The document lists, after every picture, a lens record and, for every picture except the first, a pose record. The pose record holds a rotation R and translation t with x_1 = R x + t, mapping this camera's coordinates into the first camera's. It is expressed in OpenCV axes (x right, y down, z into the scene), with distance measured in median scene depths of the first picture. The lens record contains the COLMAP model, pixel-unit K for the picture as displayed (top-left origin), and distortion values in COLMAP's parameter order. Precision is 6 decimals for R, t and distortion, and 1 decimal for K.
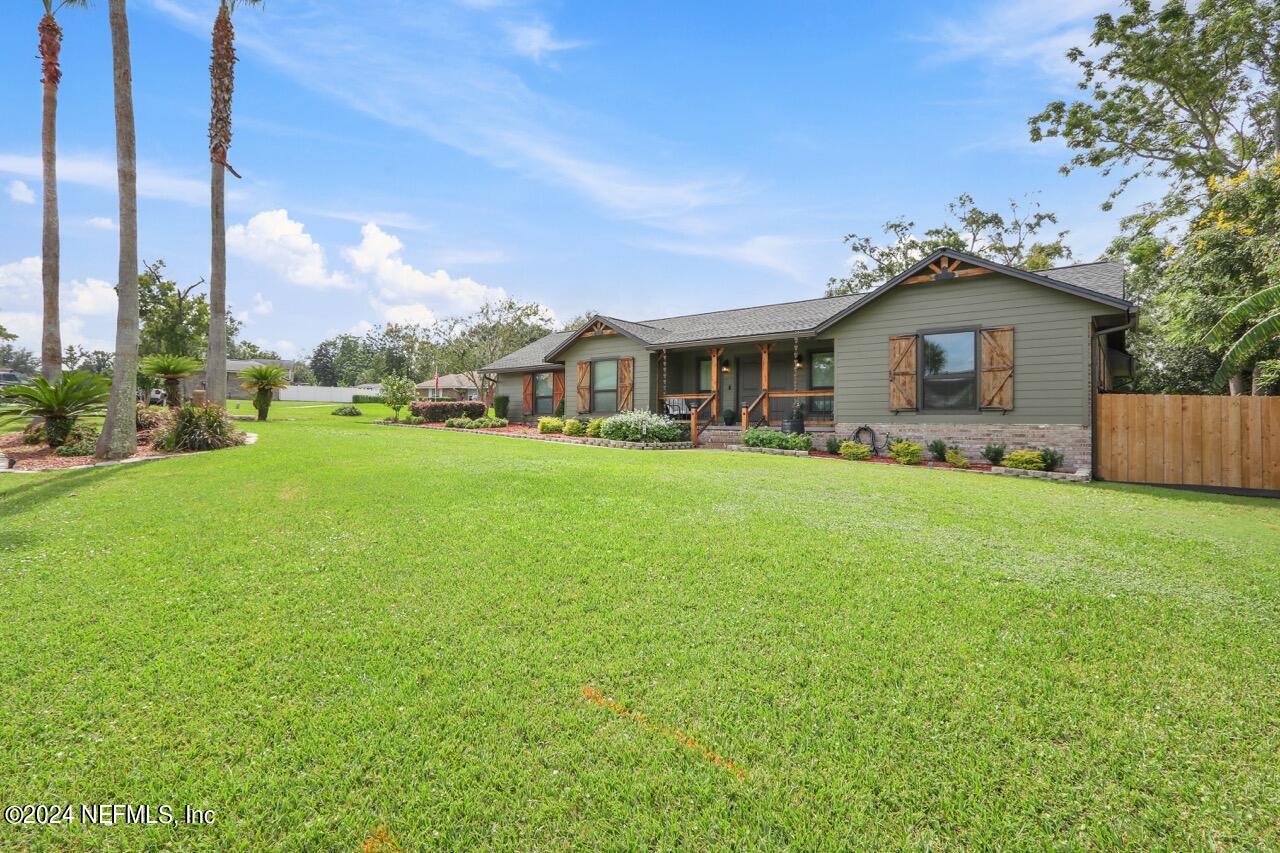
lens RADIAL K [[603.8, 0, 640.9], [0, 603.8, 422.4], [0, 0, 1]] dist [-0.011718, 0.004328]
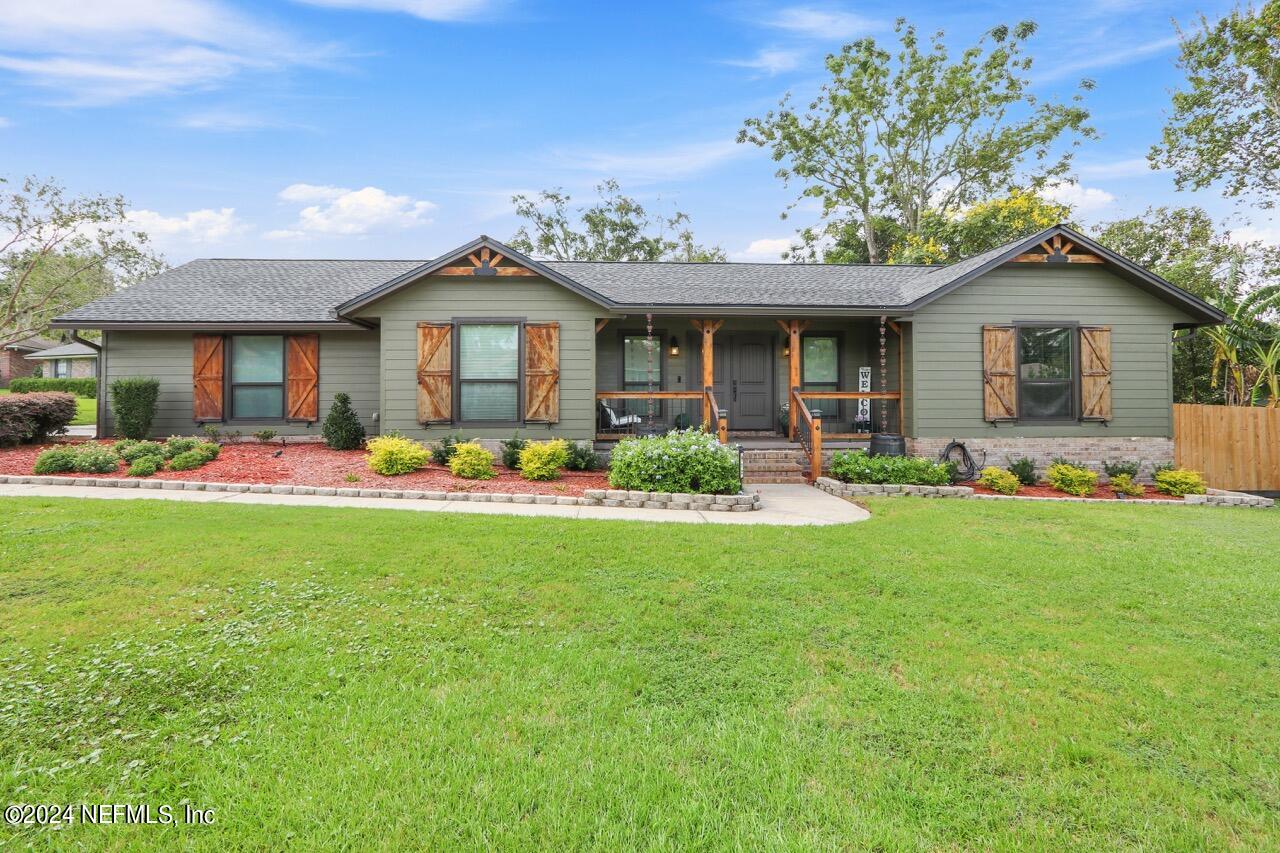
lens RADIAL K [[667.8, 0, 639.8], [0, 667.8, 424.7], [0, 0, 1]] dist [0.001896, -0.000432]
pose [[0.724442, -0.011720, 0.689236, -0.500845], [0.009719, 0.999930, 0.006787, -0.024239], [-0.689267, 0.001782, 0.724505, 0.667637]]
